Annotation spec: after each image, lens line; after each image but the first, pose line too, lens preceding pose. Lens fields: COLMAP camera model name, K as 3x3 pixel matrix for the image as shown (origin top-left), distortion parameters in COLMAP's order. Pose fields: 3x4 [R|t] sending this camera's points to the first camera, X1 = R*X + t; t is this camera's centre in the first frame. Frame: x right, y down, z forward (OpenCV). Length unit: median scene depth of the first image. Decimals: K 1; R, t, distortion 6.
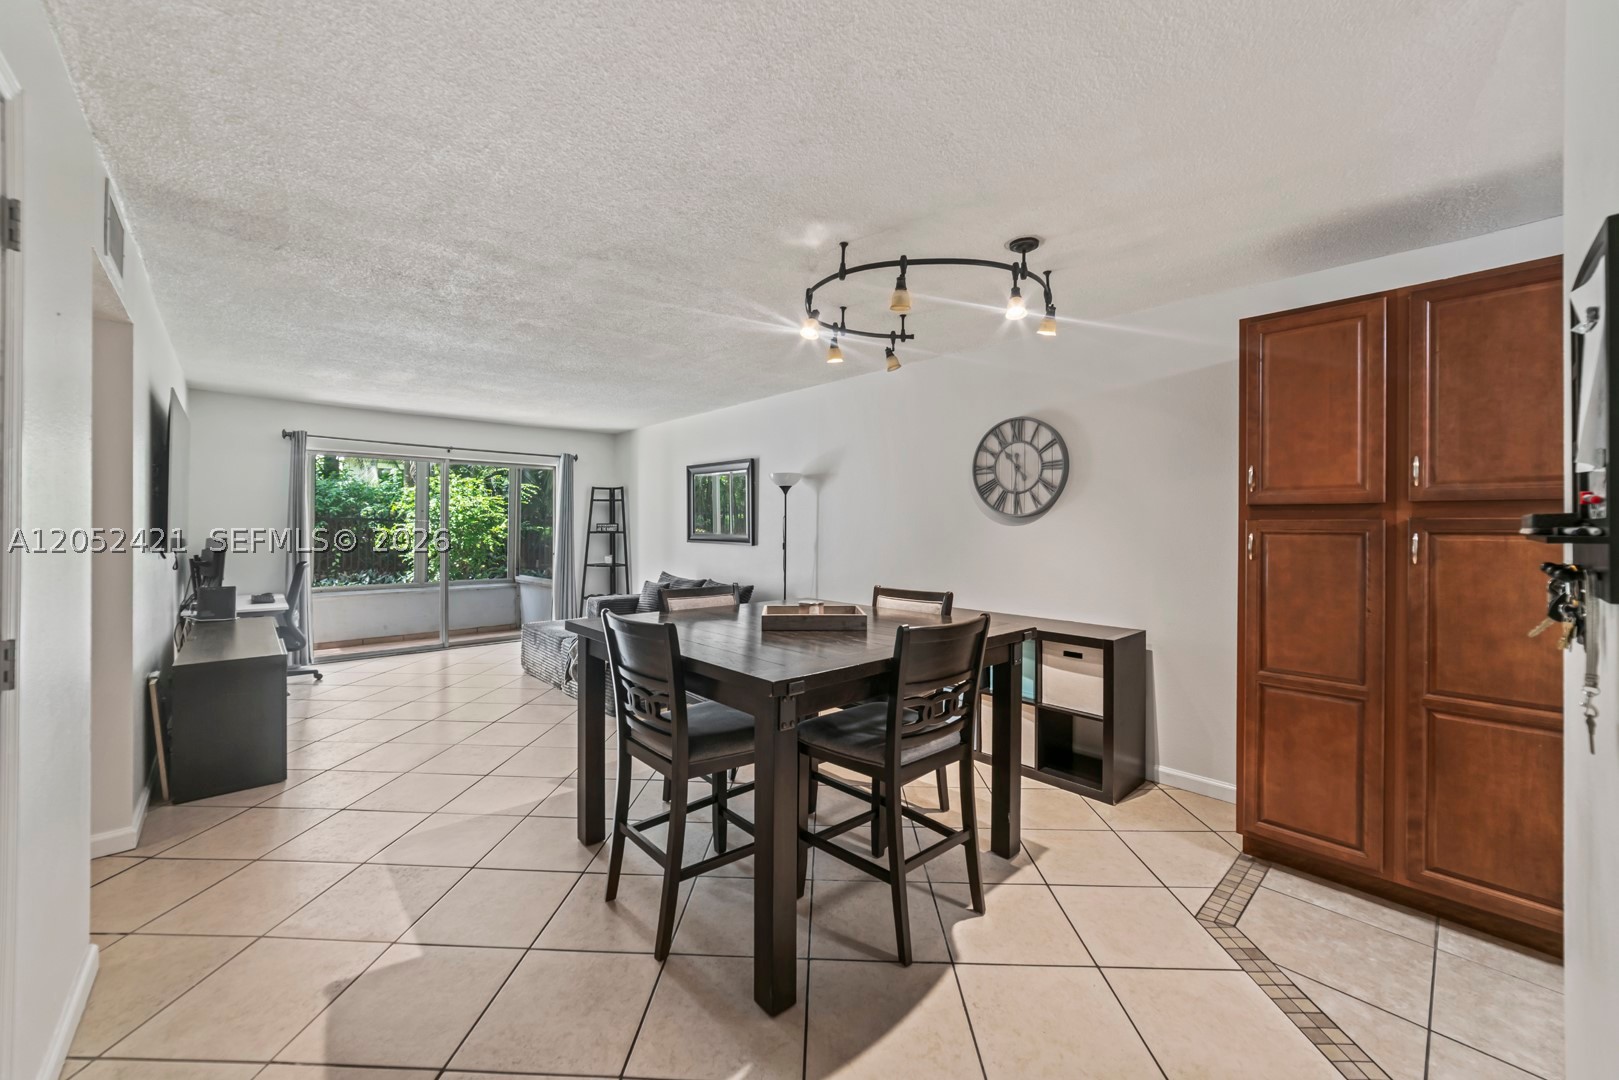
lens RADIAL K [[622.4, 0, 805.2], [0, 622.4, 524.1], [0, 0, 1]] dist [-0.020804, 0.006743]
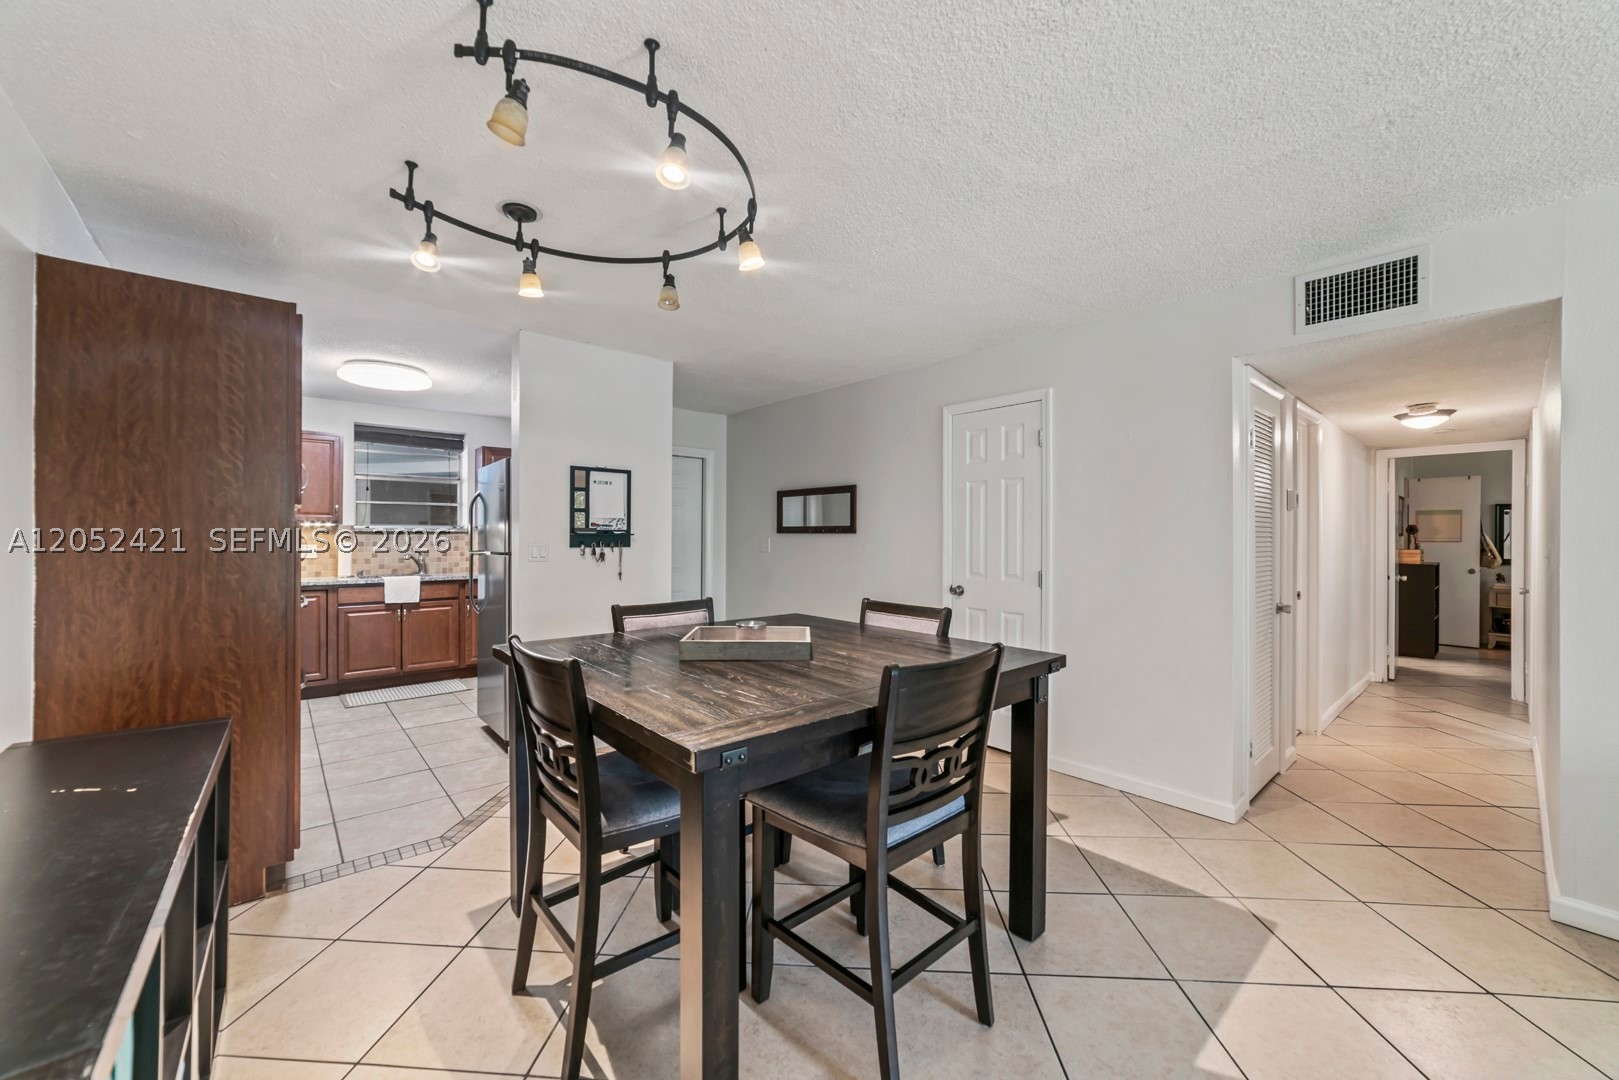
lens RADIAL K [[622.4, 0, 806.9], [0, 622.4, 537.0], [0, 0, 1]] dist [-0.020804, 0.006743]
pose [[-0.999540, -0.007044, 0.029500, -0.039790], [-0.007017, 0.999975, 0.001015, 0.004488], [-0.029506, 0.000807, -0.999564, 0.812993]]
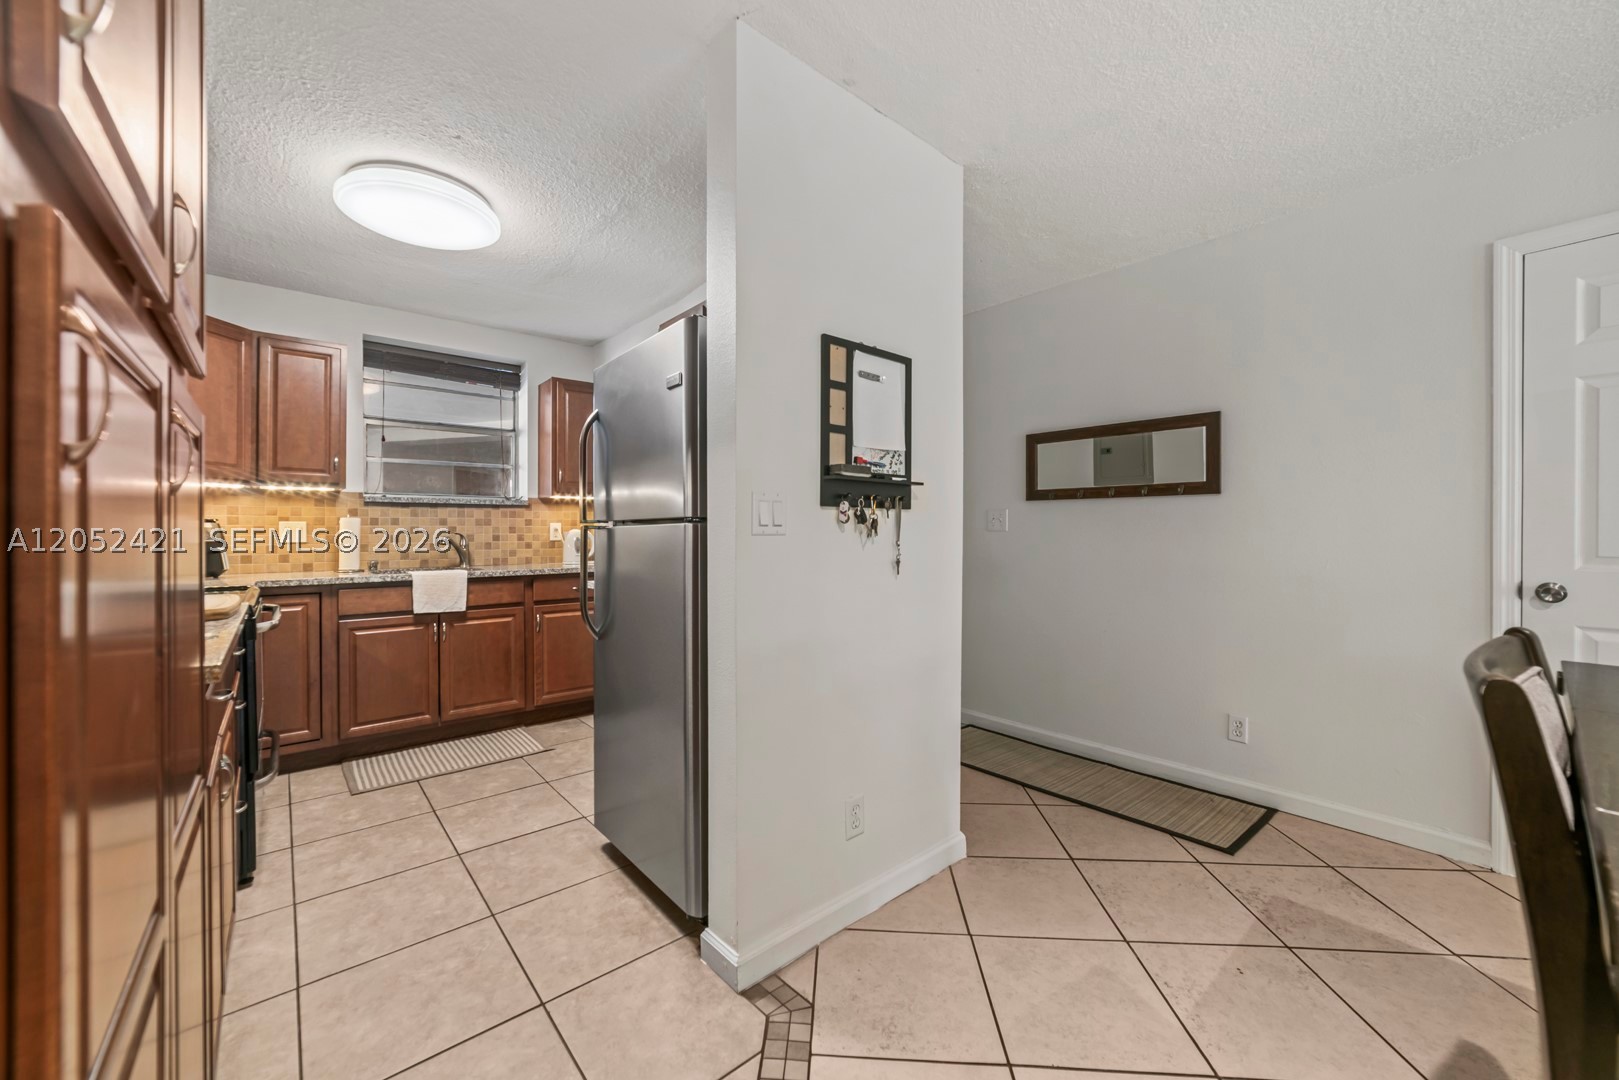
lens RADIAL K [[622.4, 0, 804.1], [0, 622.4, 532.1], [0, 0, 1]] dist [-0.020804, 0.006743]
pose [[-0.999248, -0.003542, 0.038623, 0.220637], [-0.003497, 0.999993, 0.001239, 0.030132], [-0.038627, 0.001103, -0.999253, 0.484325]]
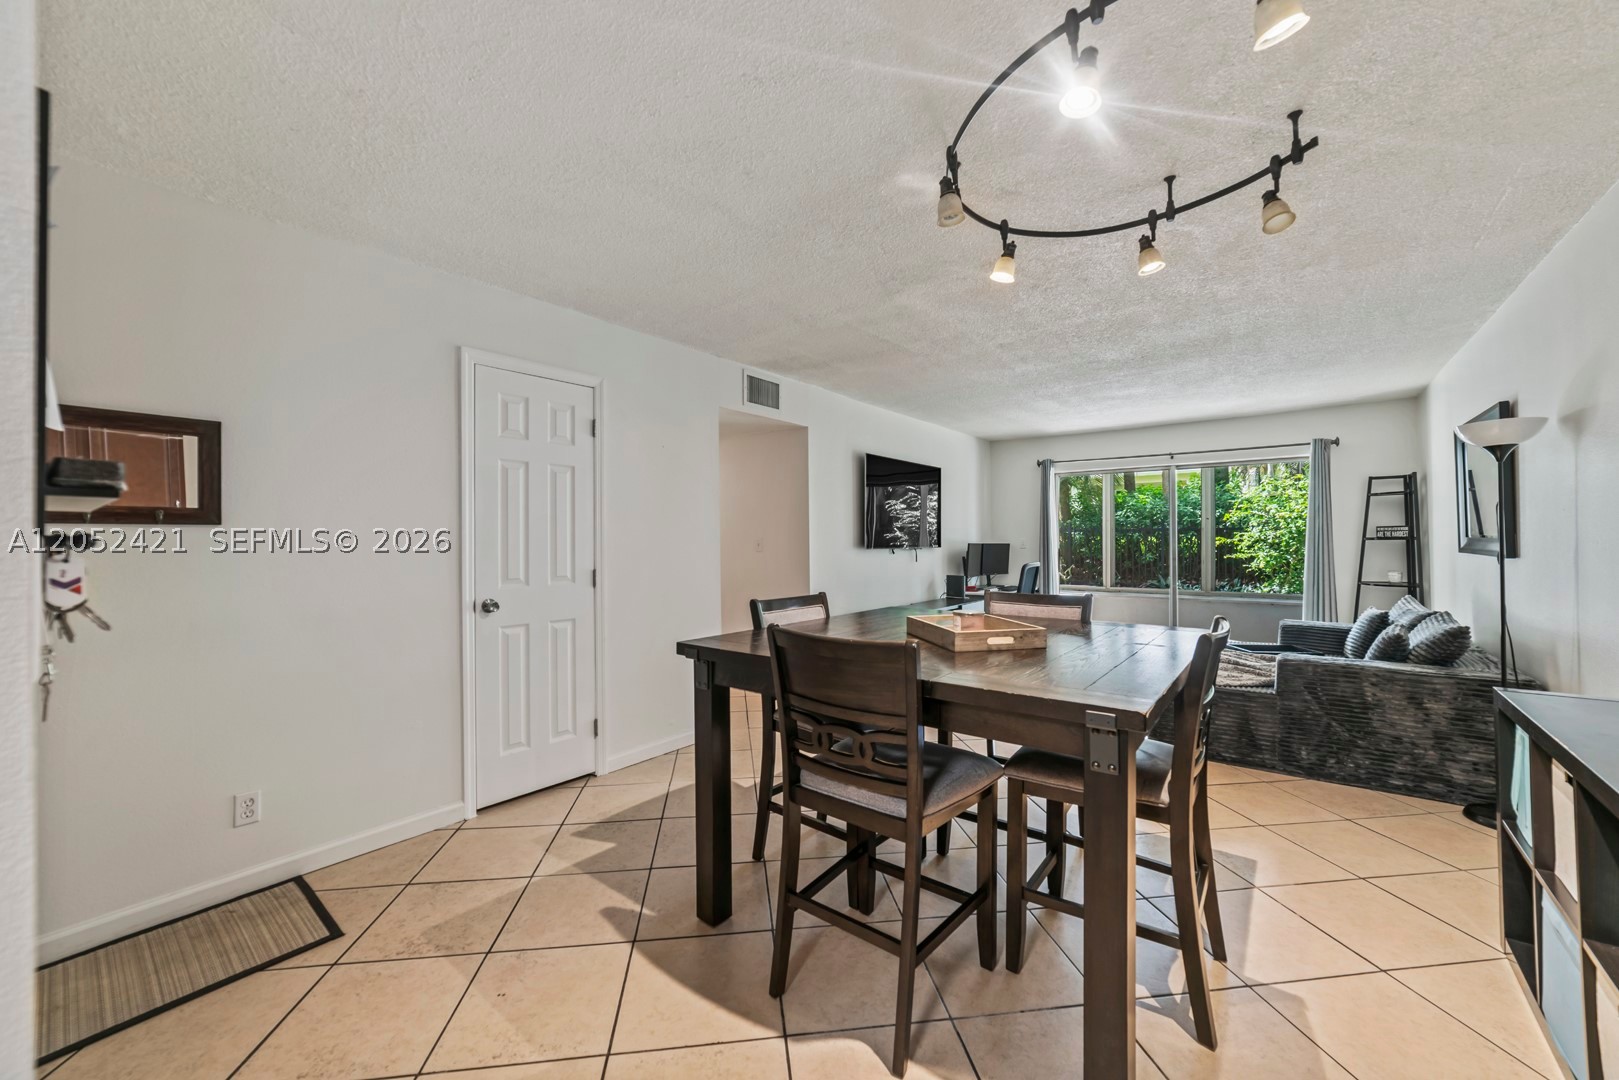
lens RADIAL K [[622.4, 0, 806.6], [0, 622.4, 536.3], [0, 0, 1]] dist [-0.020804, 0.006743]
pose [[0.164037, -0.011079, -0.986392, 0.350649], [0.010128, 0.999903, -0.009547, 0.014187], [0.986402, -0.008425, 0.164134, 0.292762]]
